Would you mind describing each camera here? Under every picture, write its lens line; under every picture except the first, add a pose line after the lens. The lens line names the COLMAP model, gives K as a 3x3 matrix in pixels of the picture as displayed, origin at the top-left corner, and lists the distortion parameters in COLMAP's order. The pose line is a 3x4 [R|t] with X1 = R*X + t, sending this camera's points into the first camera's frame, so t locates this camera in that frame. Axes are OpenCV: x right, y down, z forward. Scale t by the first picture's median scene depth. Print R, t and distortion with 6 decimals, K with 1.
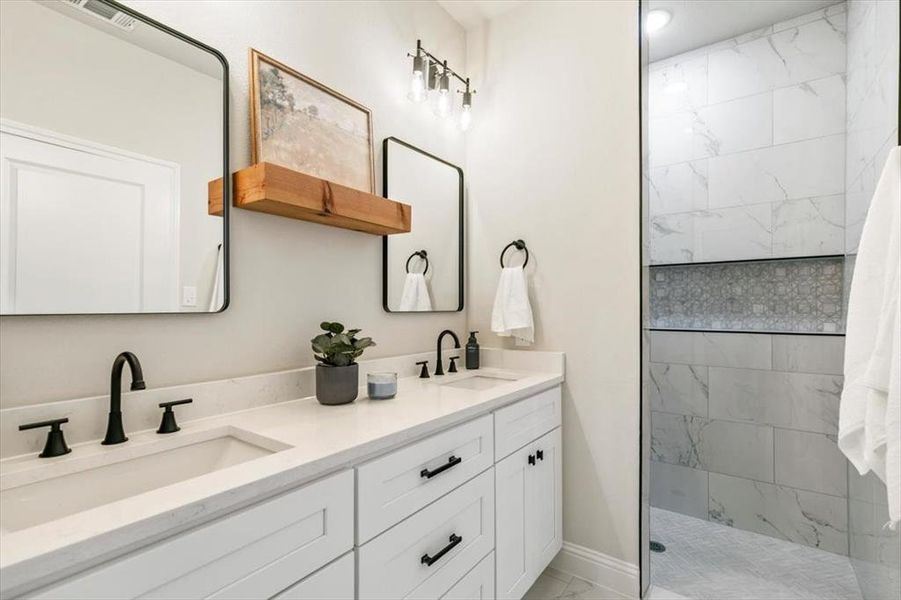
lens RADIAL K [[422.3, 0, 457.8], [0, 422.3, 300.8], [0, 0, 1]] dist [0.003295, -0.000035]
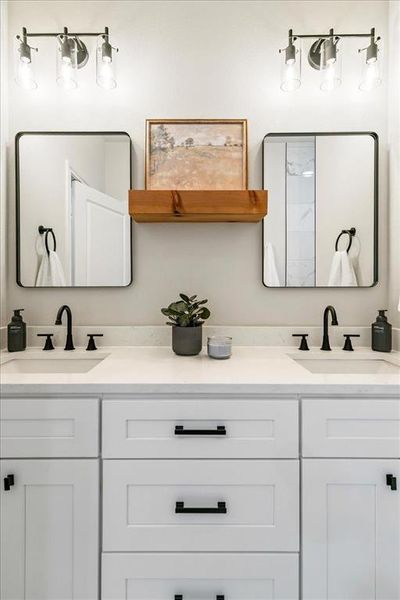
lens RADIAL K [[276.0, 0, 199.9], [0, 276.0, 282.3], [0, 0, 1]] dist [0.003919, 0.000826]
pose [[0.573518, 0.002333, -0.819190, 0.466860], [0.013623, 0.999830, 0.012385, 0.002550], [0.819080, -0.018263, 0.573389, 0.548416]]
